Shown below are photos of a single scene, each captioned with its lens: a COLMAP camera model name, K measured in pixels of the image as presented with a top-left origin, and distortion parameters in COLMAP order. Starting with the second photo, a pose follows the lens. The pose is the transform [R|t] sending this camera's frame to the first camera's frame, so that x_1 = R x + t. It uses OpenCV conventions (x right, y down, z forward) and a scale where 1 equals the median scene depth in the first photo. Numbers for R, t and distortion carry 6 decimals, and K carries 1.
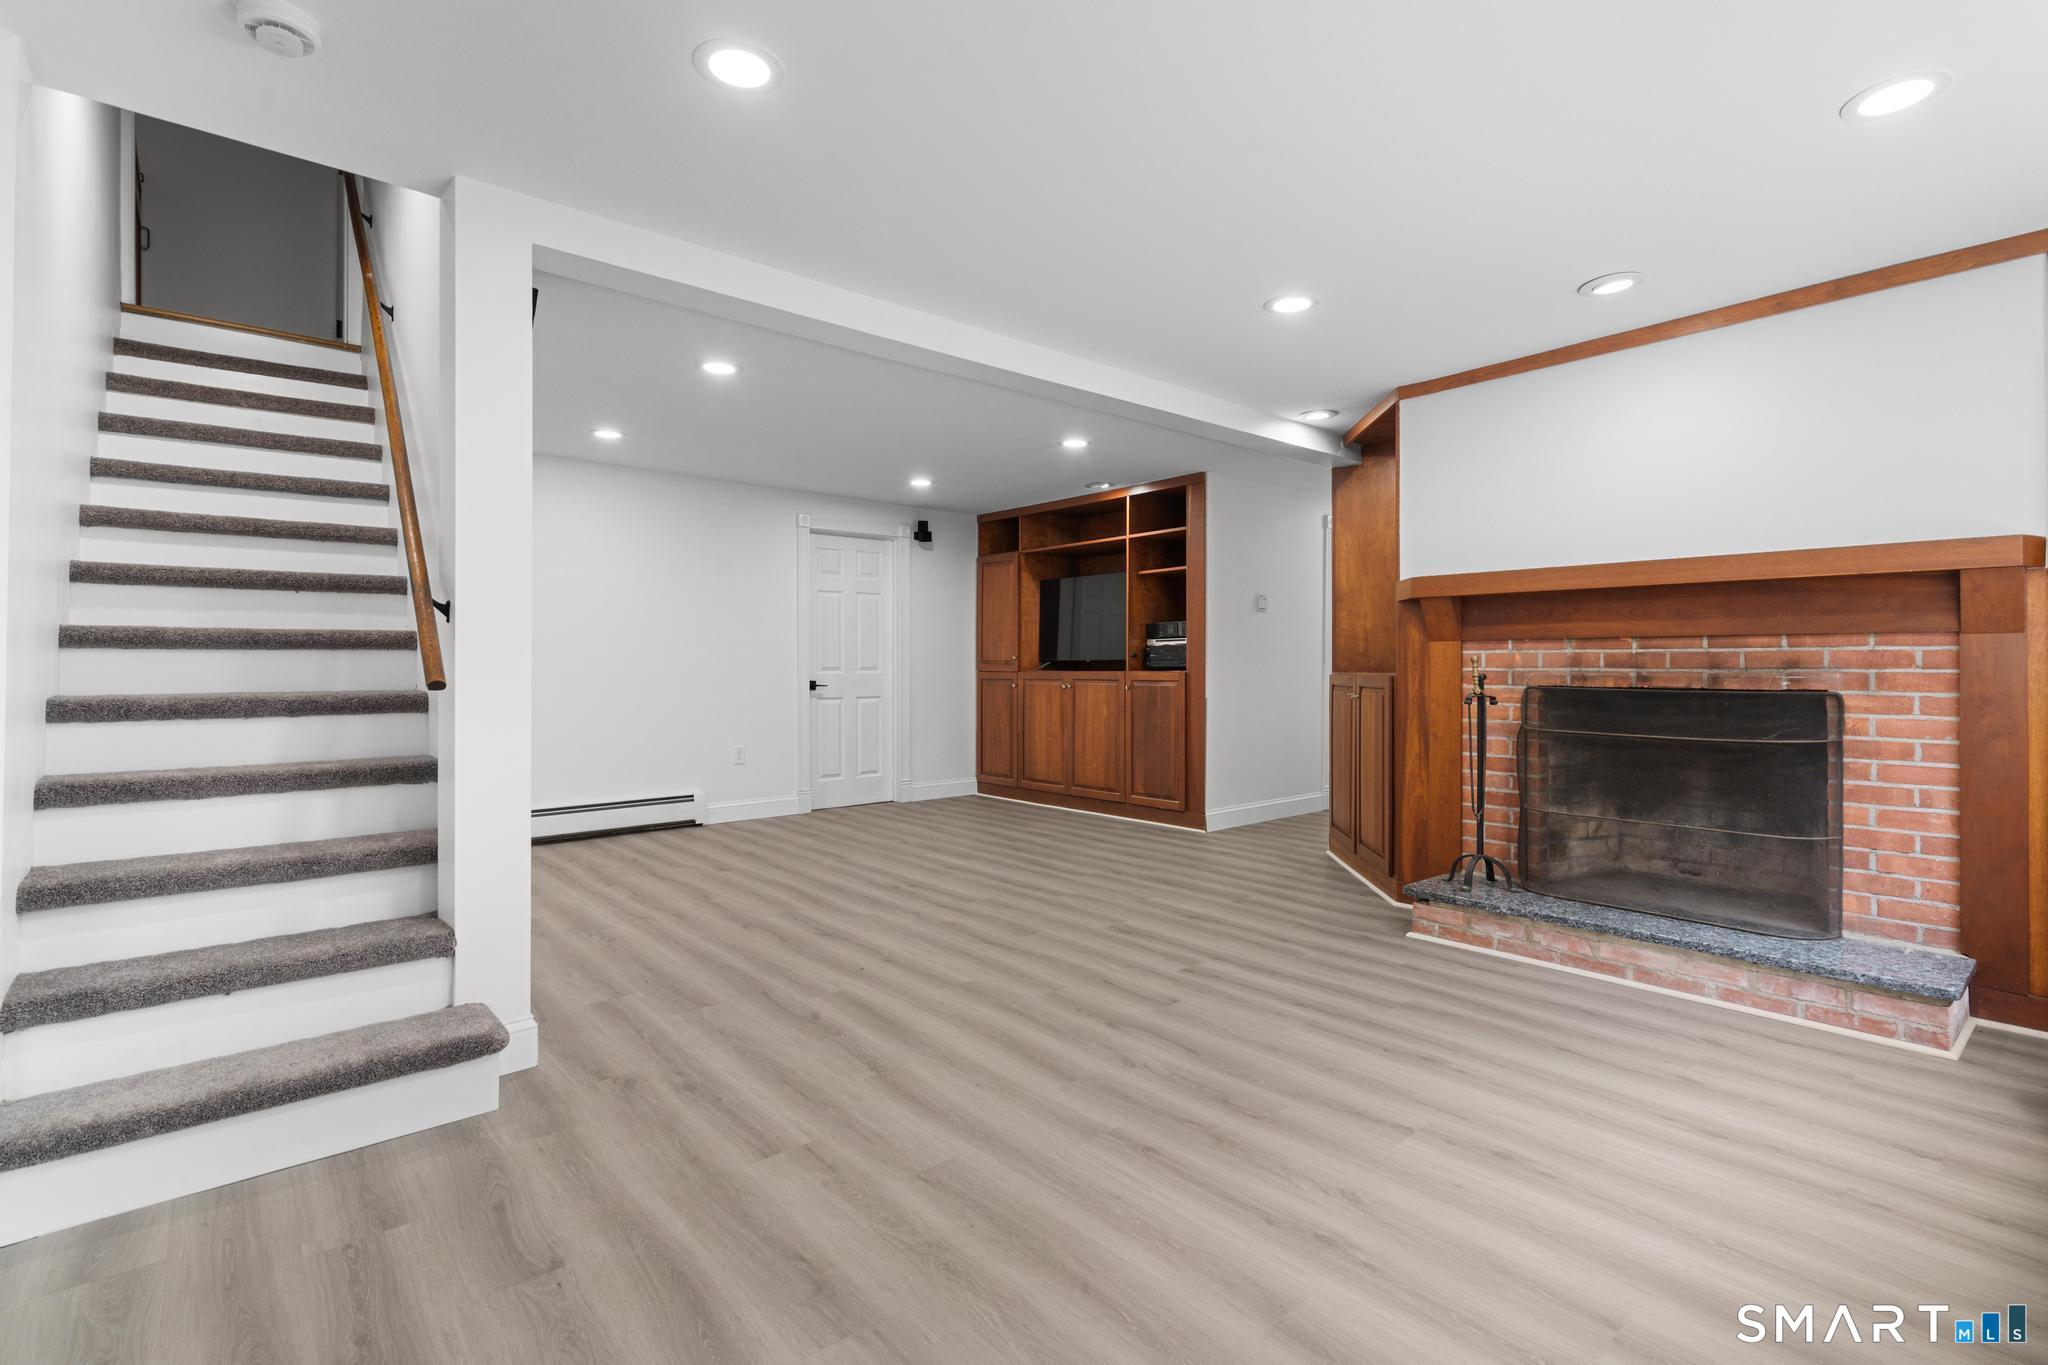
lens RADIAL K [[948.1, 0, 1024.0], [0, 948.1, 682.5], [0, 0, 1]] dist [-0.001647, 0.001570]
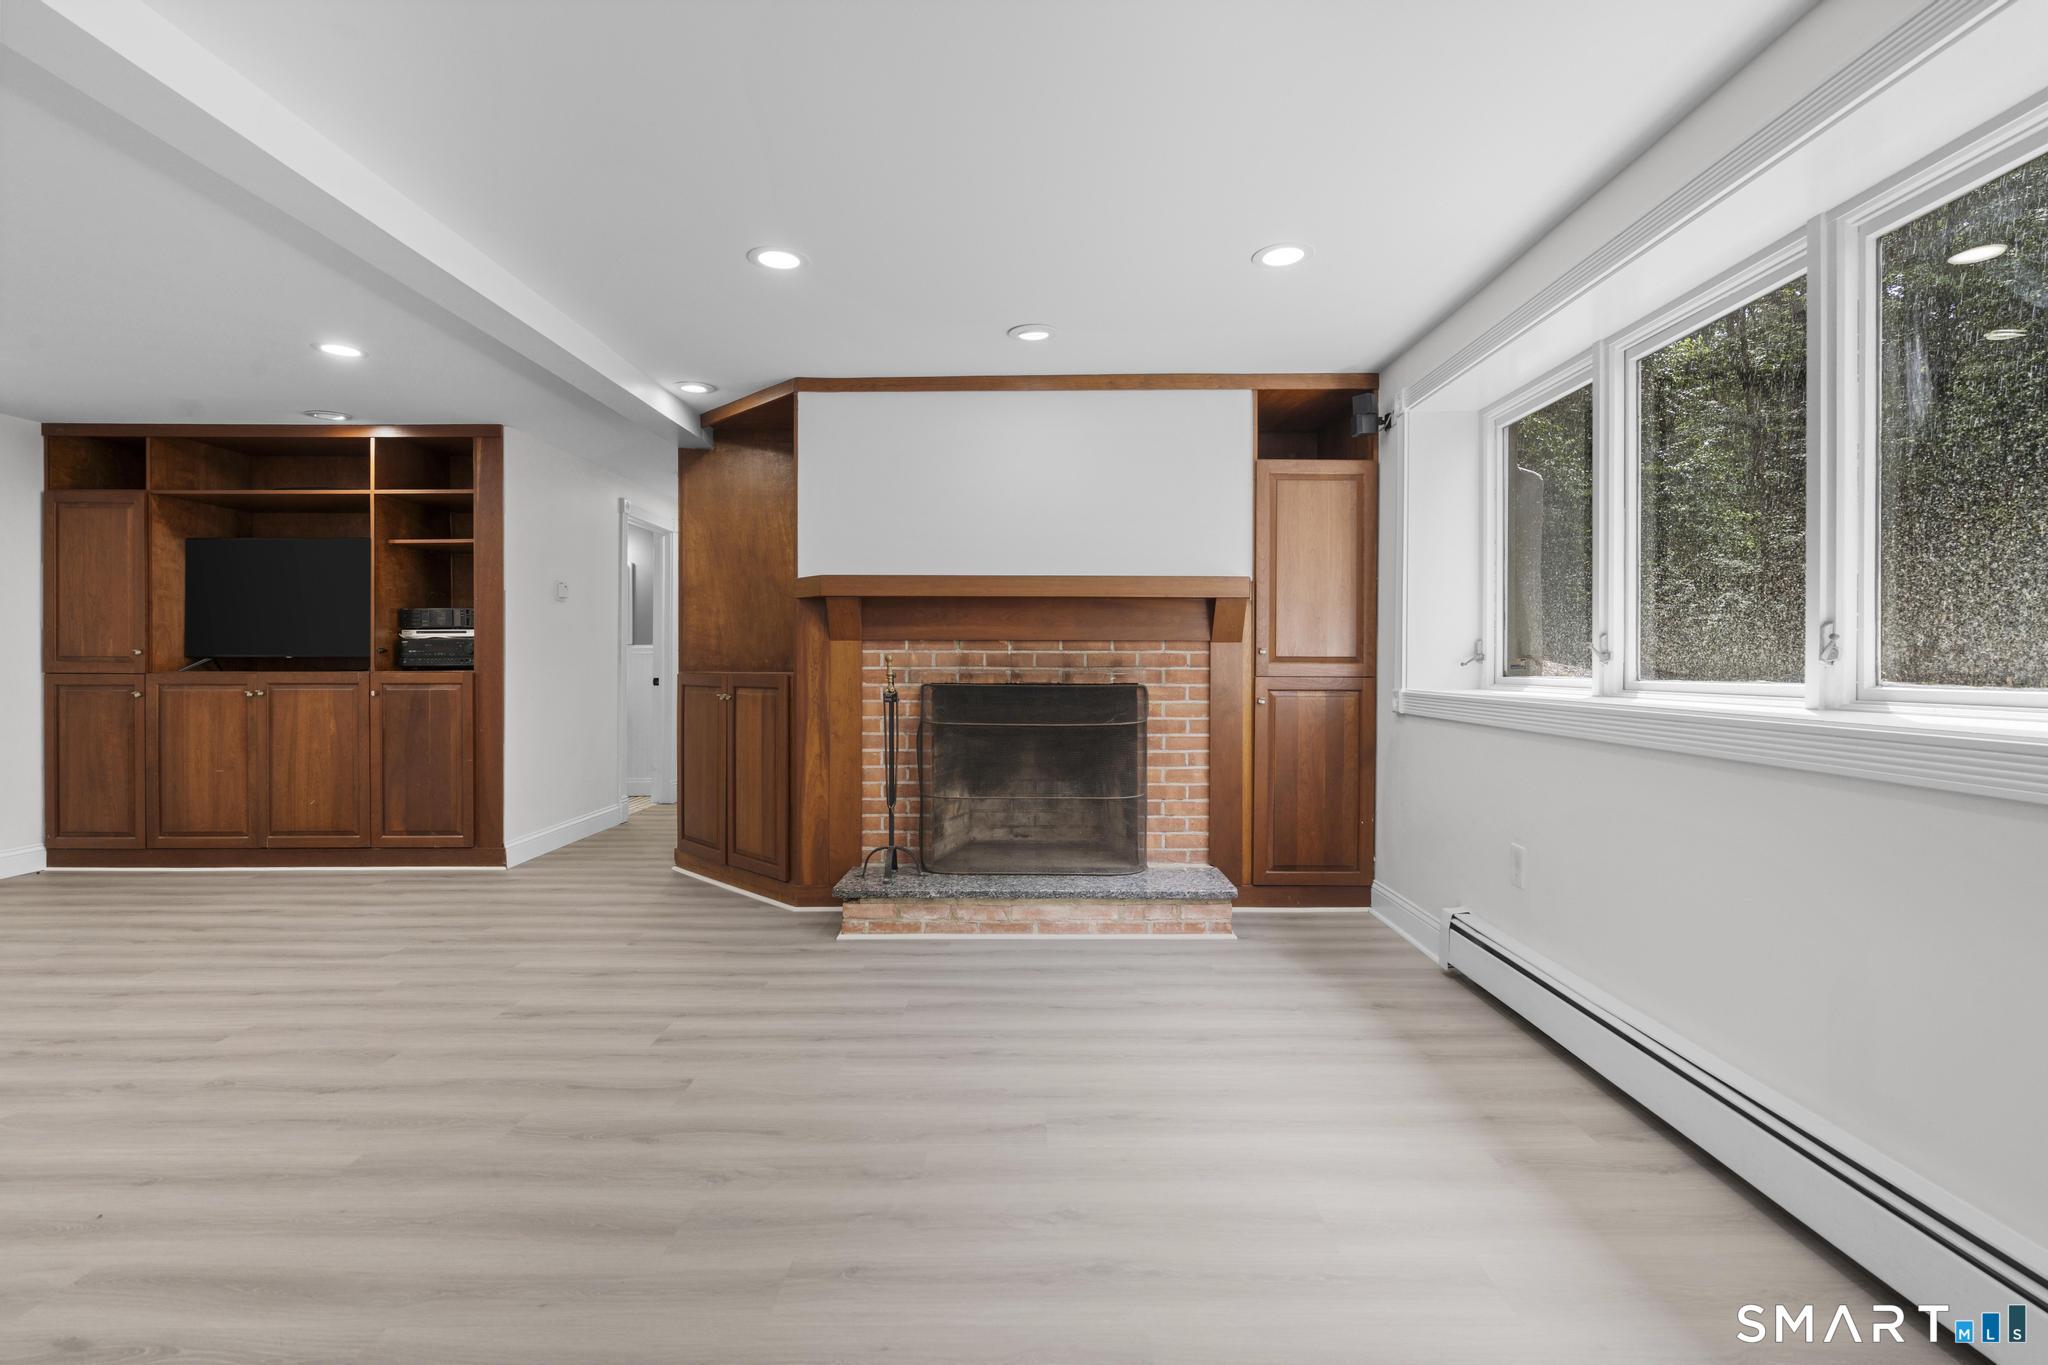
lens RADIAL K [[948.1, 0, 1024.0], [0, 948.1, 682.5], [0, 0, 1]] dist [-0.001647, 0.001570]
pose [[0.649178, -0.014531, 0.760498, -0.223808], [0.012874, 0.999884, 0.008115, -0.004951], [-0.760528, 0.004523, 0.649290, 0.219809]]
